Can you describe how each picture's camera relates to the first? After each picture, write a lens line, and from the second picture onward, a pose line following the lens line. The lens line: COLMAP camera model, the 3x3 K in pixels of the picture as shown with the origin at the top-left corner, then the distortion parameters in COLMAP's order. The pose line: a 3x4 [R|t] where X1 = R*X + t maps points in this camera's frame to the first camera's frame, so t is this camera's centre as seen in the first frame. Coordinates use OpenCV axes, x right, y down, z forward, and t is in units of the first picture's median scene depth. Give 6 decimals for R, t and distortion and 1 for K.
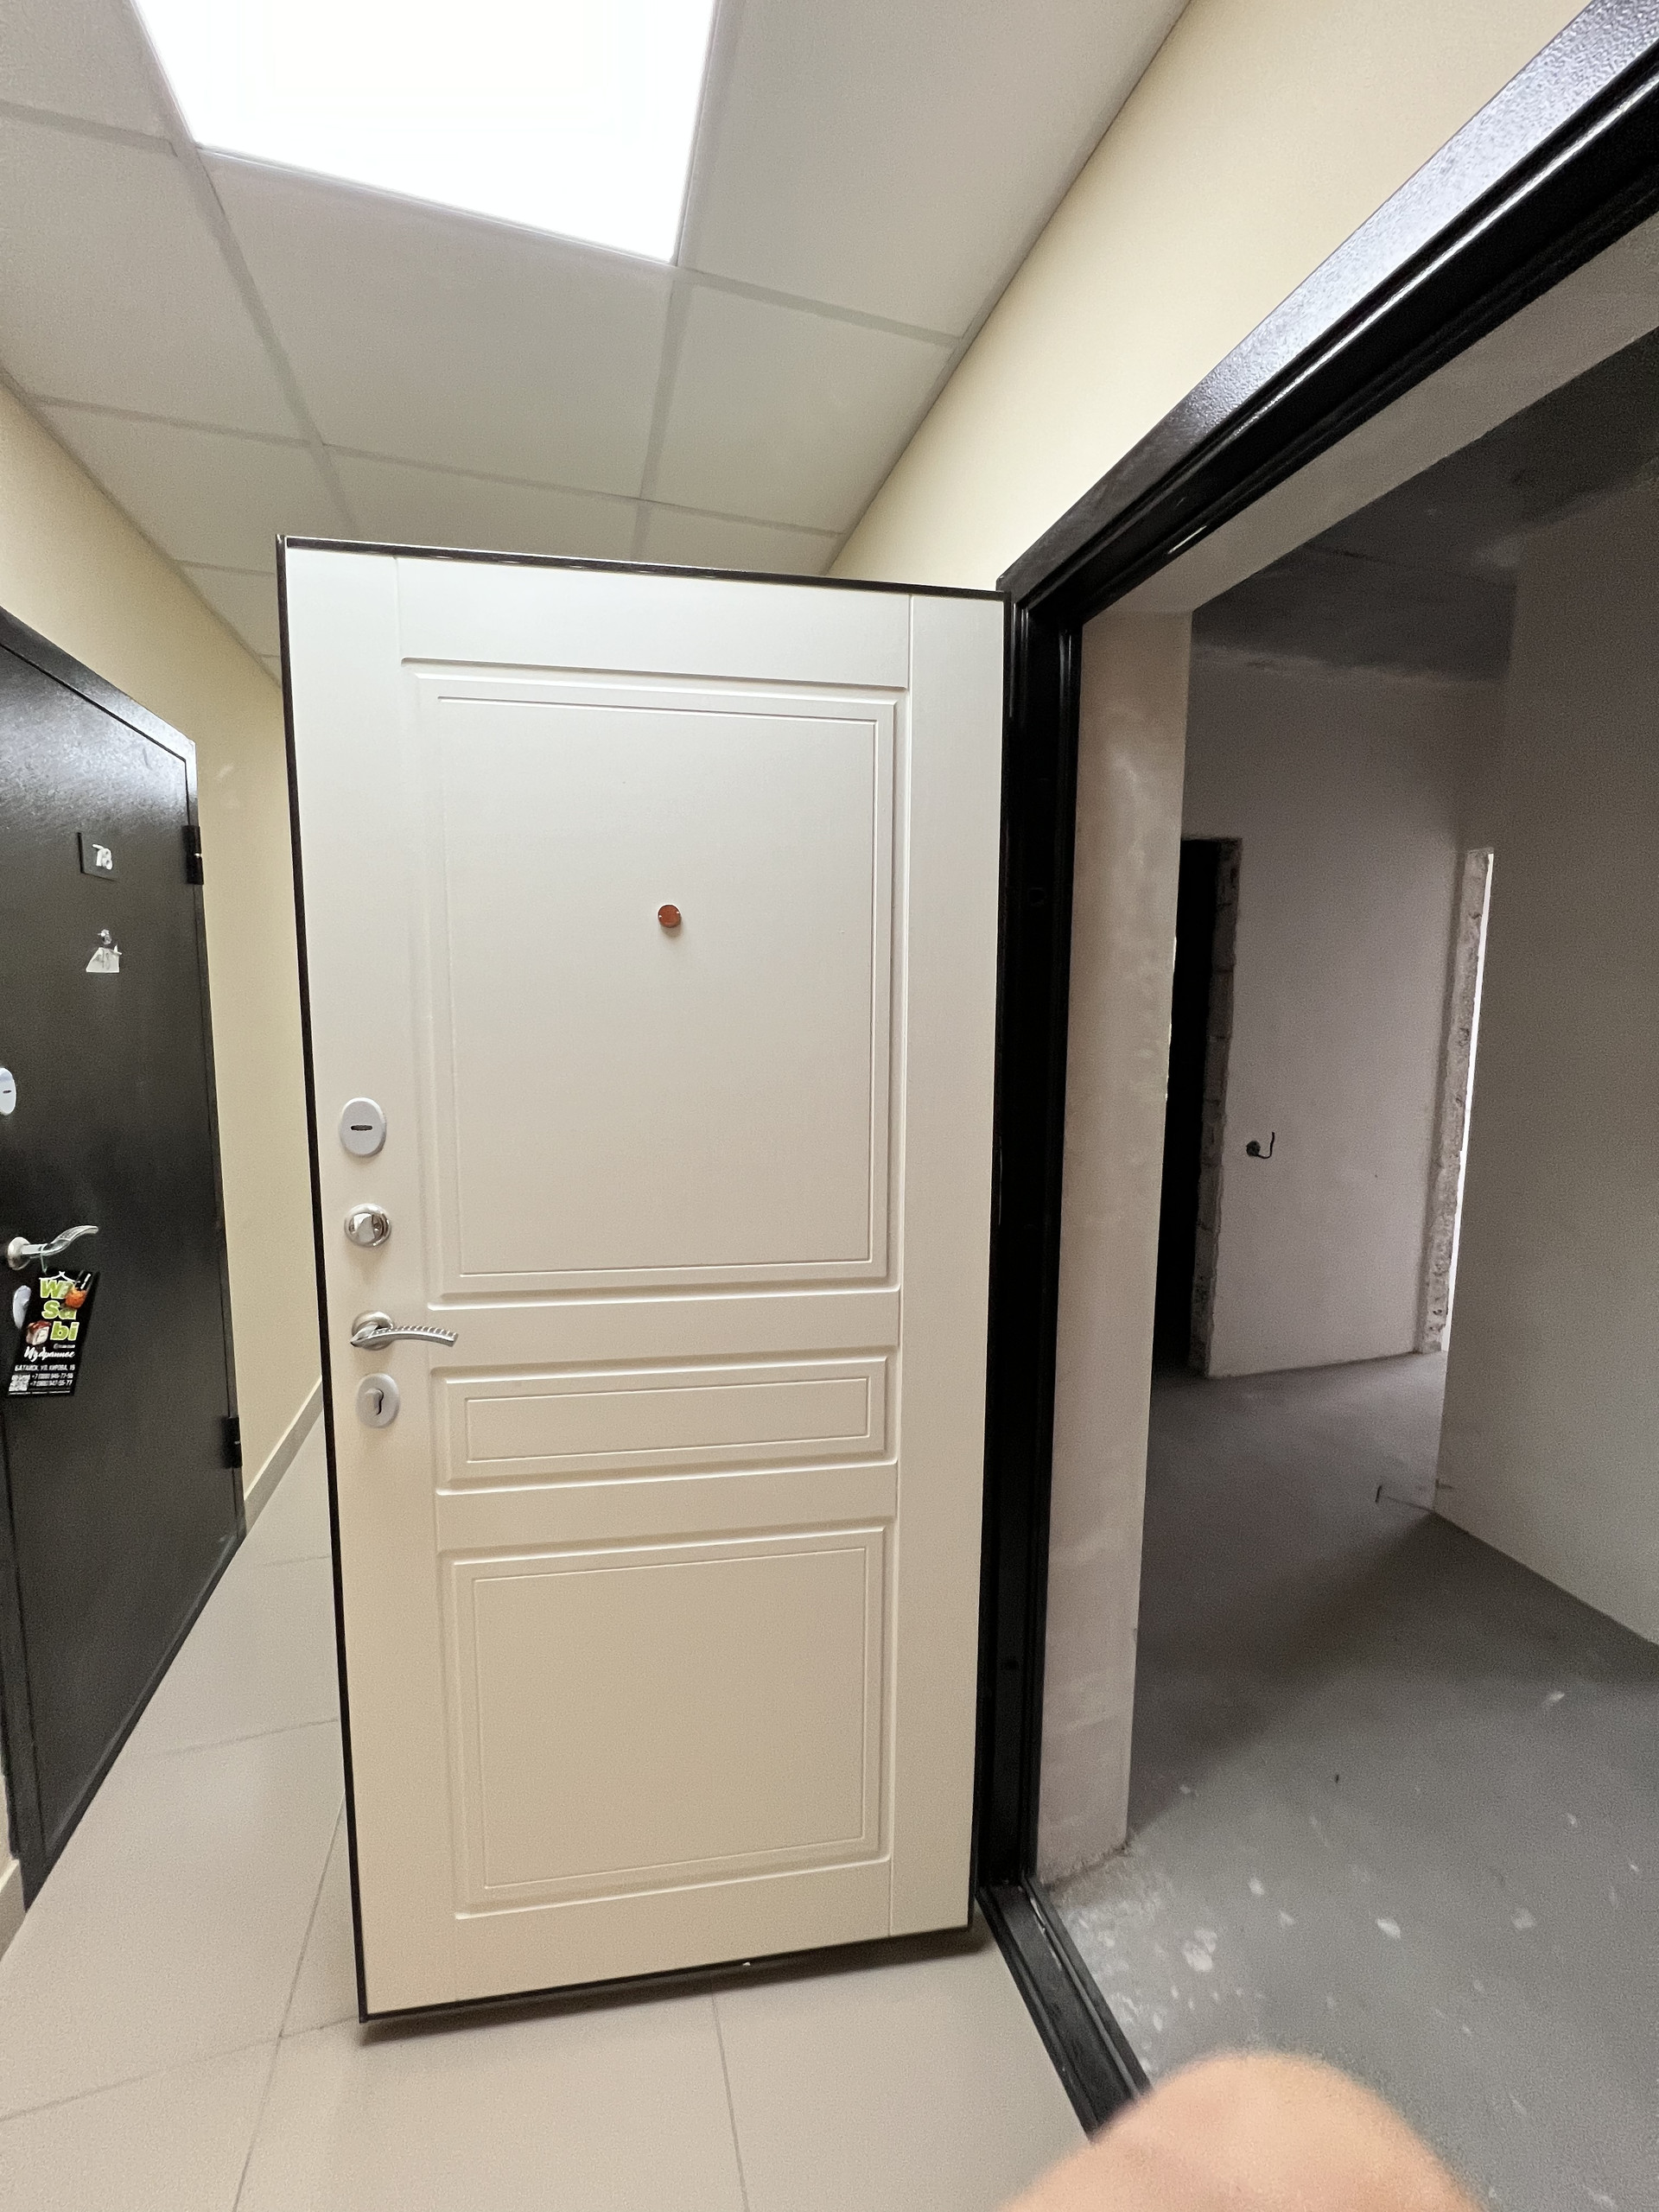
lens RADIAL K [[881.9, 0, 834.2], [0, 881.9, 1098.7], [0, 0, 1]] dist [-0.001008, 0.000561]
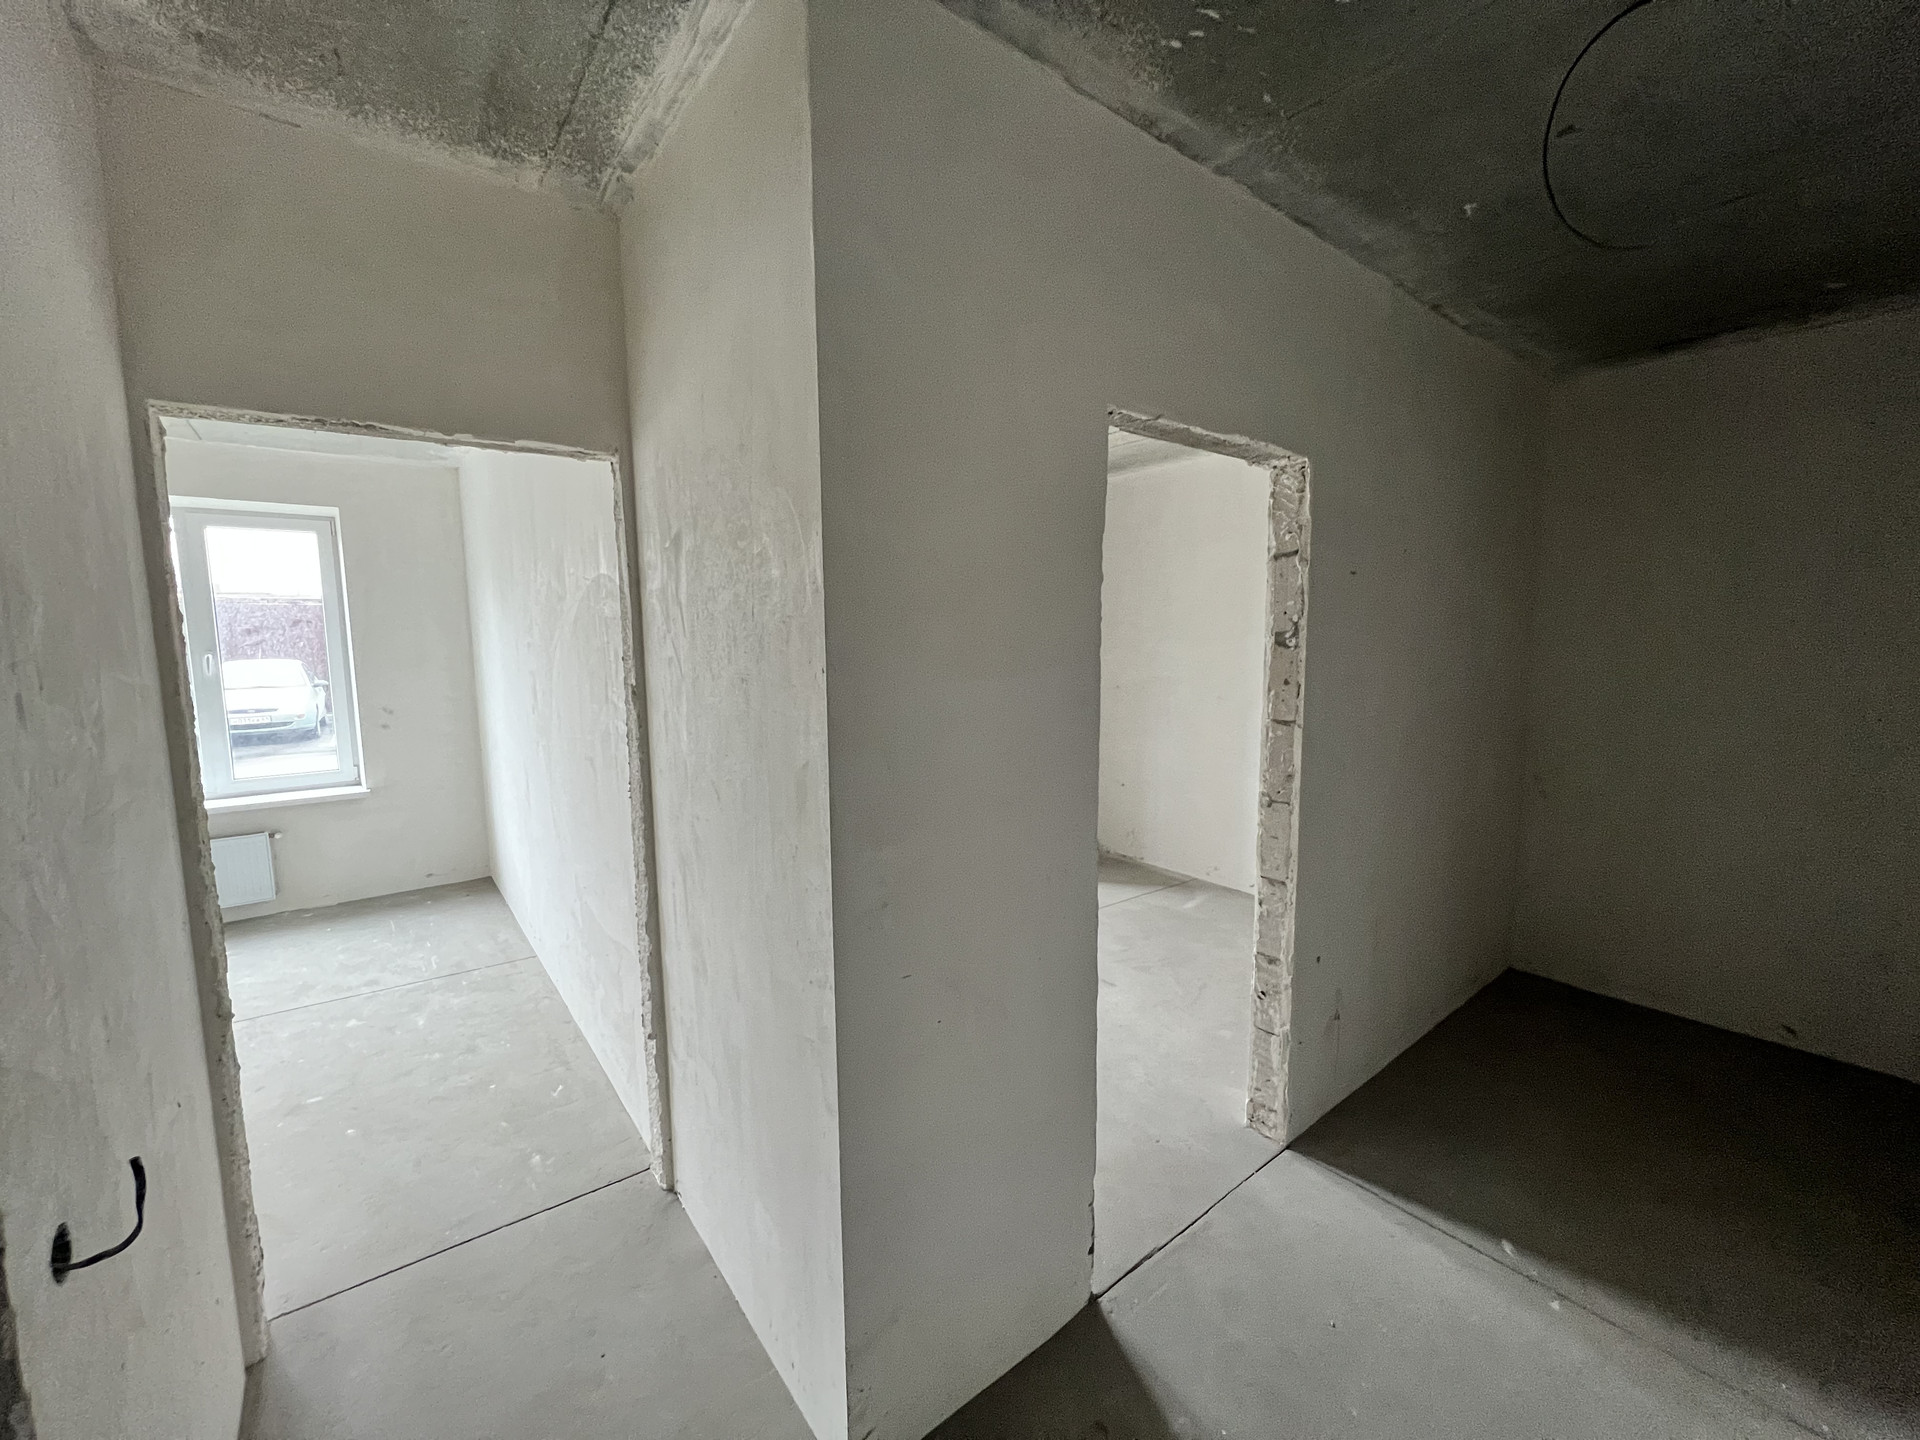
lens RADIAL K [[765.5, 0, 951.7], [0, 765.5, 720.0], [0, 0, 1]] dist [-0.001008, 0.000561]
pose [[-0.351394, -0.112619, 0.929430, 0.149879], [0.112222, 0.980514, 0.161238, -0.128351], [-0.929478, 0.160960, -0.331908, 0.777256]]
